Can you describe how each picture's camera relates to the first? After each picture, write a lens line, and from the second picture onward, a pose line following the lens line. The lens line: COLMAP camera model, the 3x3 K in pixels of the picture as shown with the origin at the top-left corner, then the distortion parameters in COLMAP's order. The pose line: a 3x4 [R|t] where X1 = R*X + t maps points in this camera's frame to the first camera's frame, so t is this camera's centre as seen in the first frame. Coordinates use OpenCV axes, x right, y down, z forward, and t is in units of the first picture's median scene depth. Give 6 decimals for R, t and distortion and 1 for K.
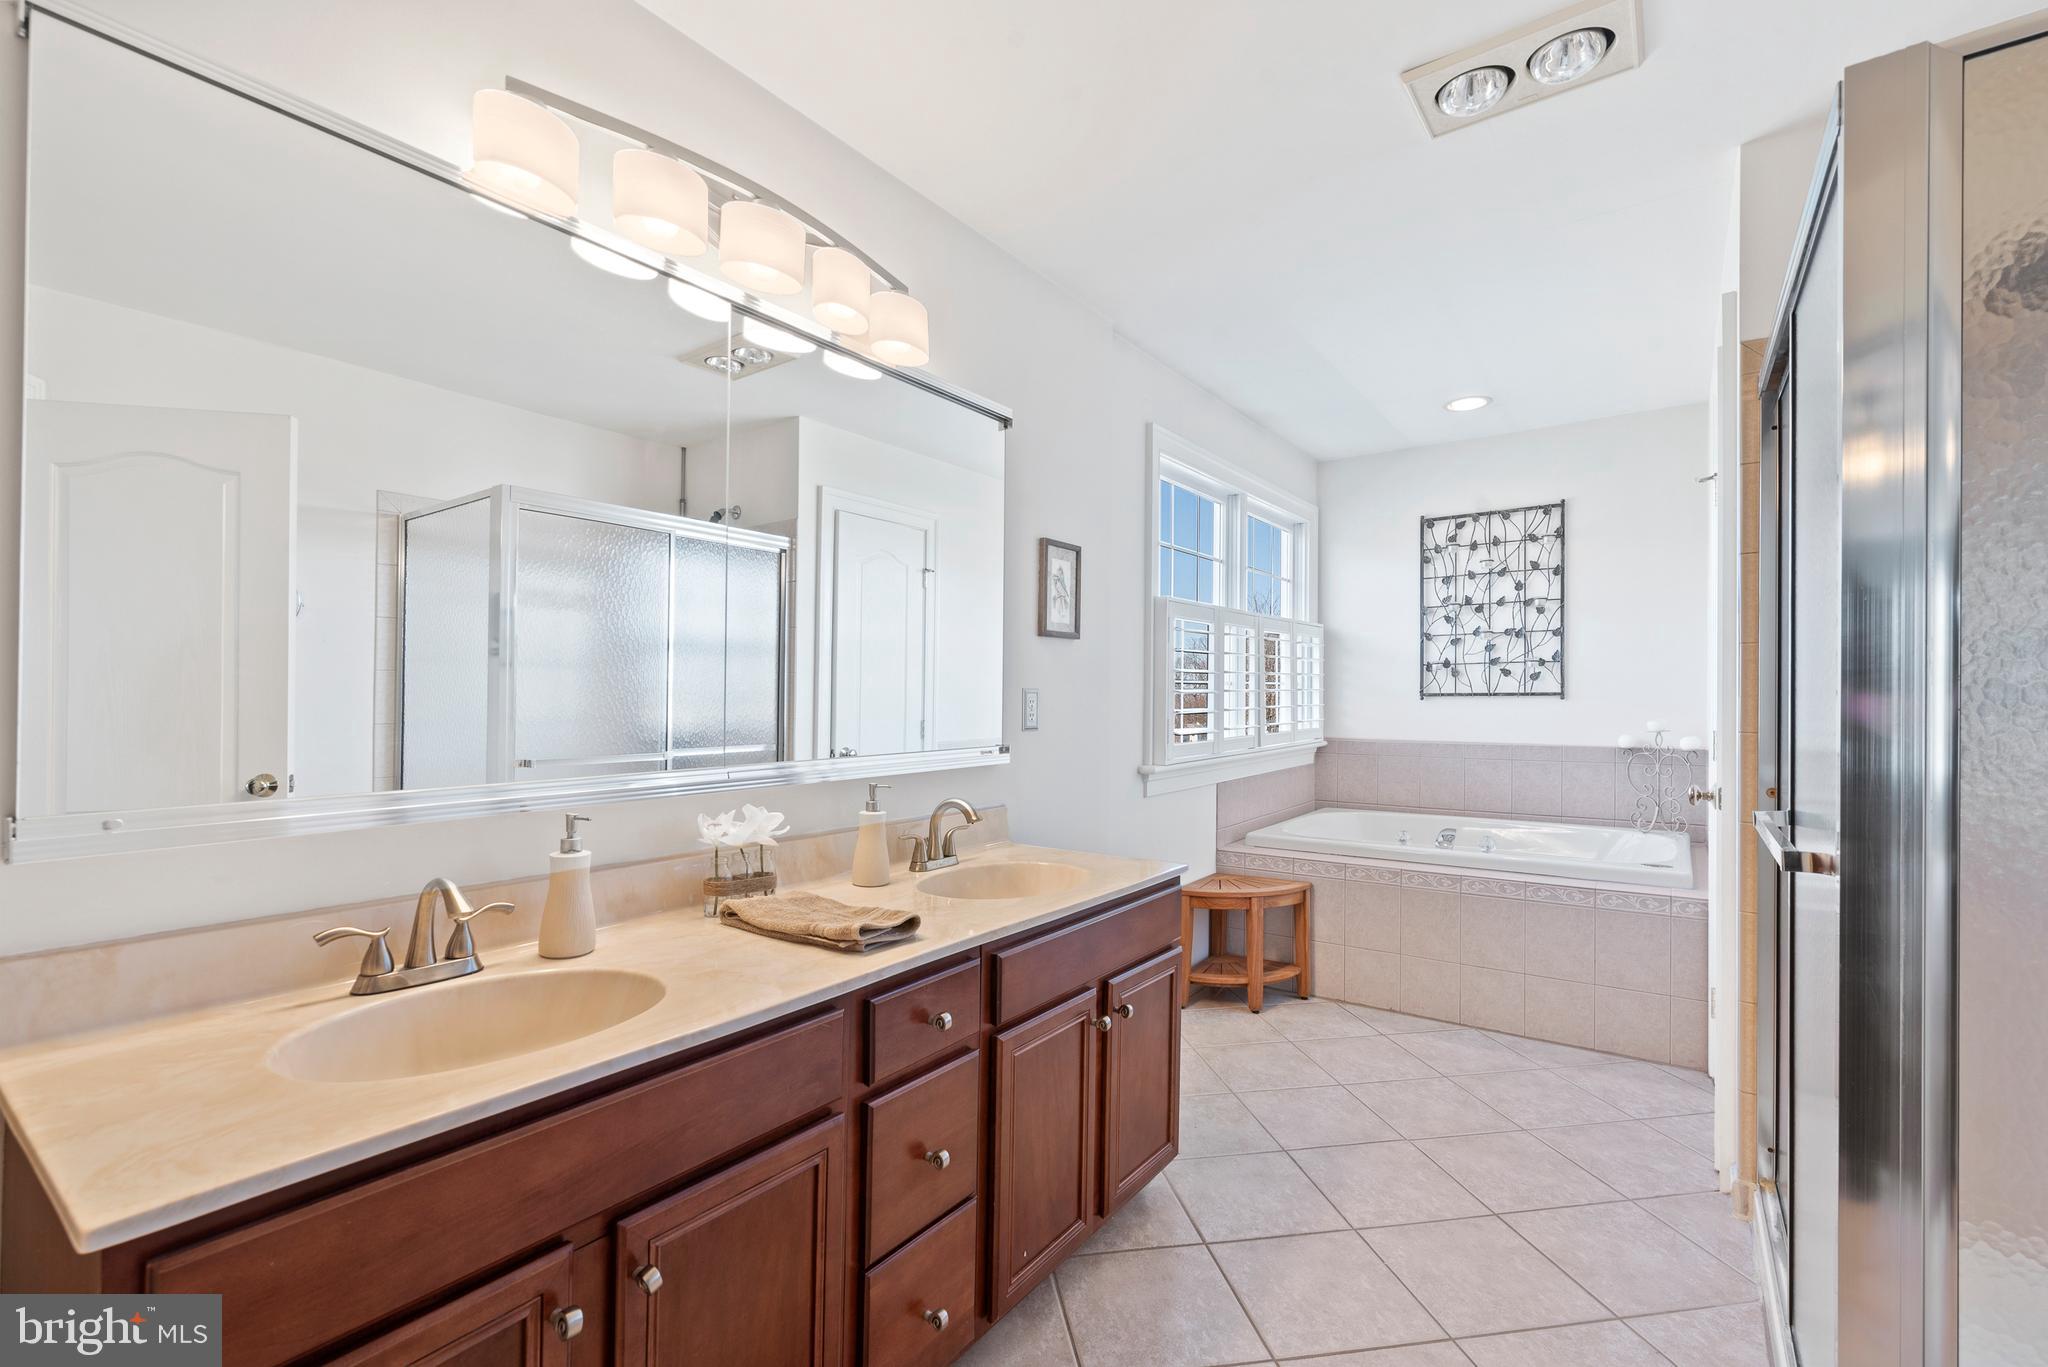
lens RADIAL K [[892.1, 0, 1023.7], [0, 892.1, 701.3], [0, 0, 1]] dist [0.002224, -0.002256]
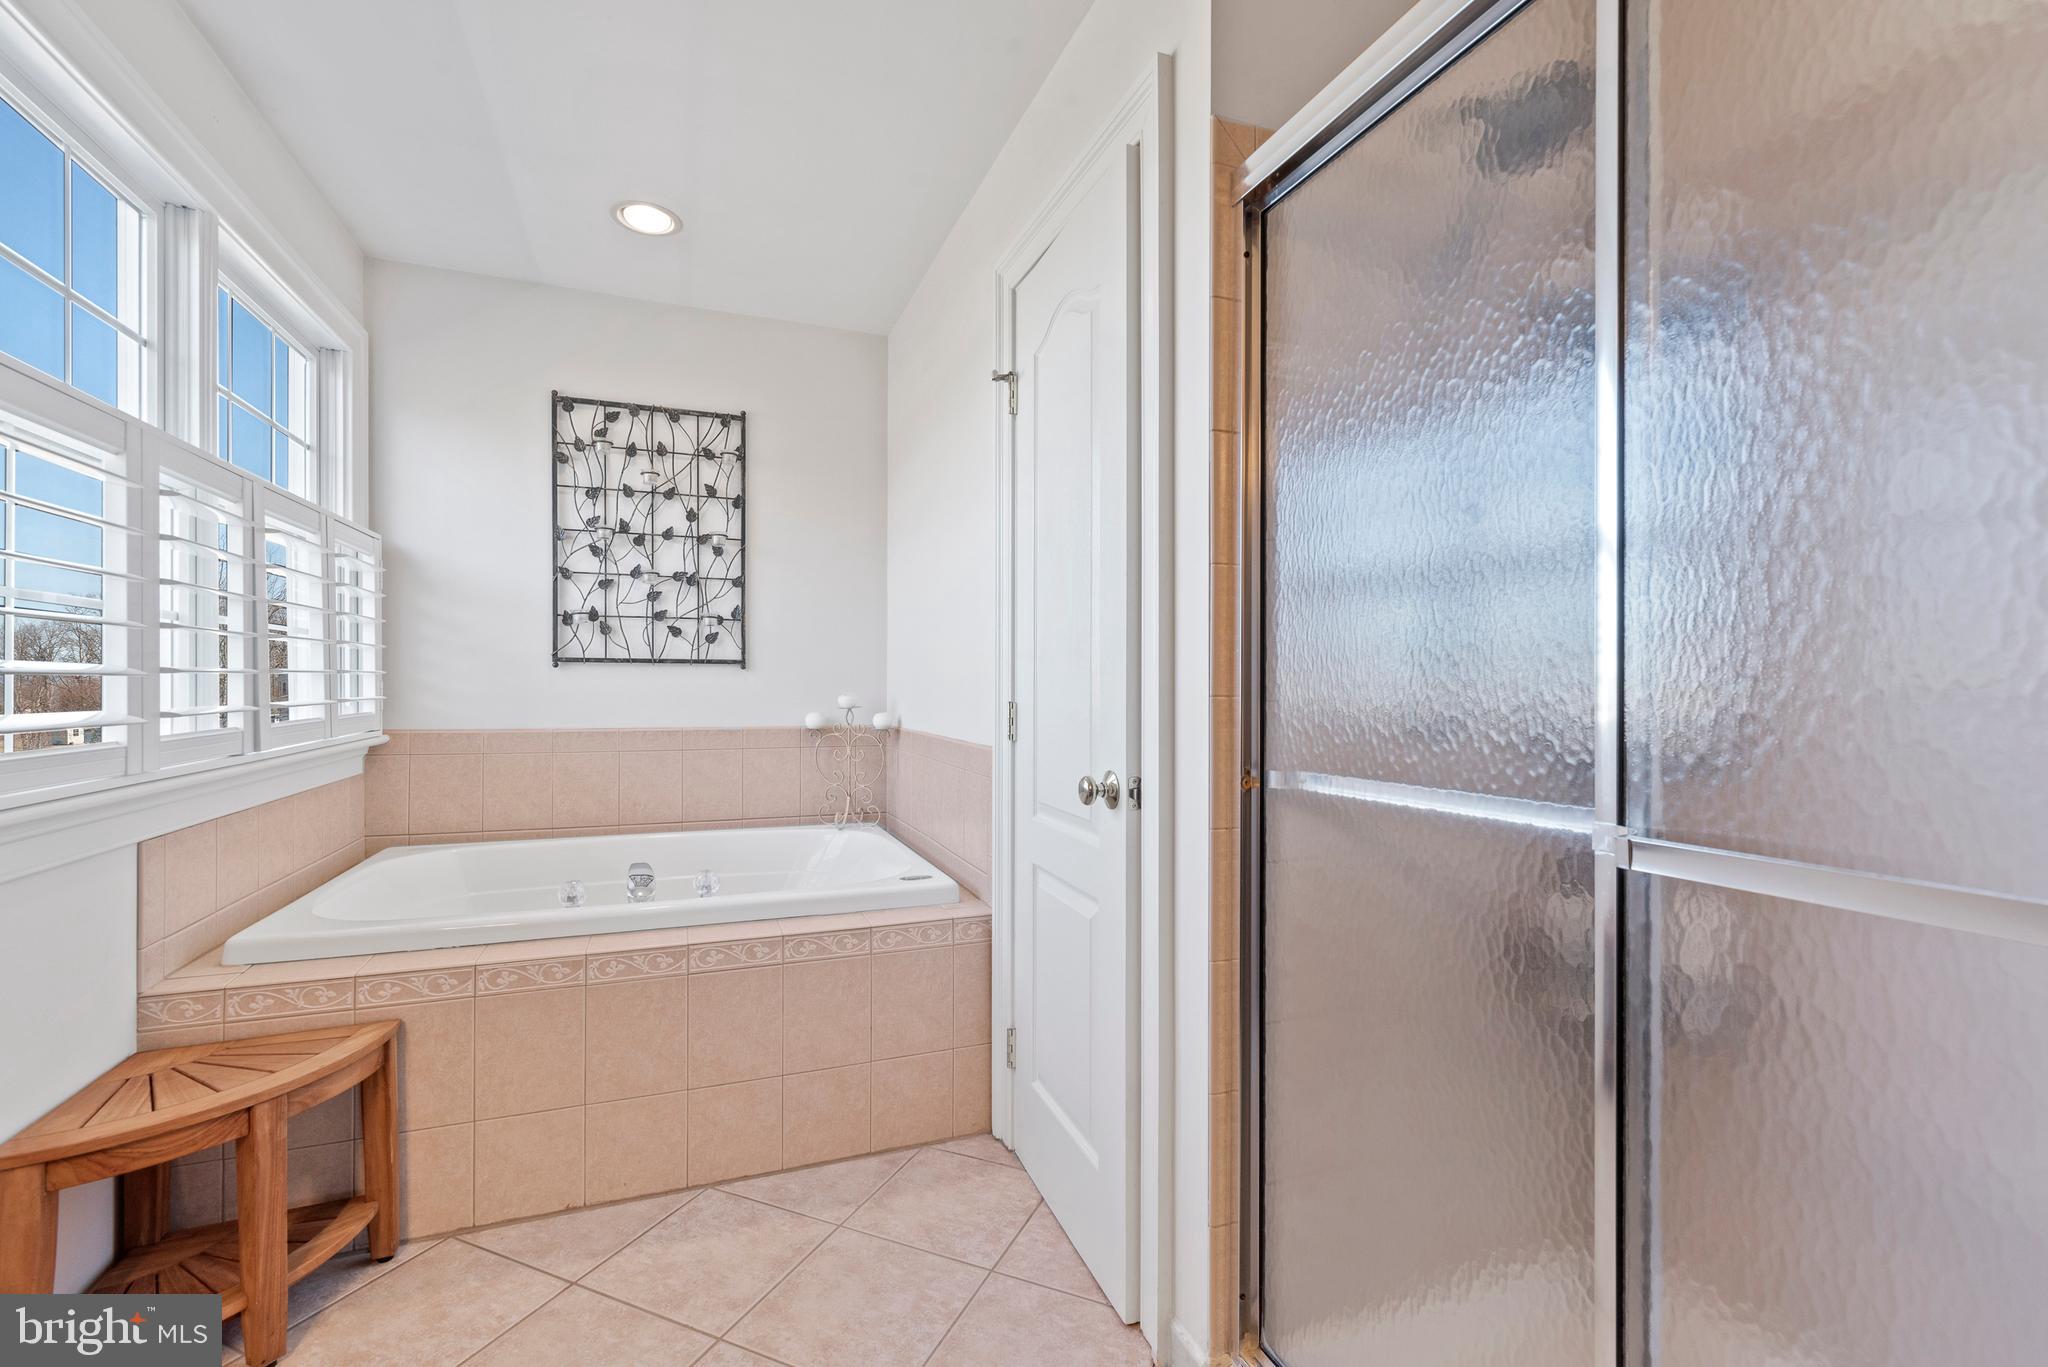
lens RADIAL K [[892.1, 0, 1019.2], [0, 892.1, 705.6], [0, 0, 1]] dist [0.002224, -0.002256]
pose [[0.542721, -0.011647, 0.839832, 0.078354], [-0.004833, 0.999844, 0.016990, 0.015011], [-0.839899, -0.013280, 0.542580, 0.369275]]
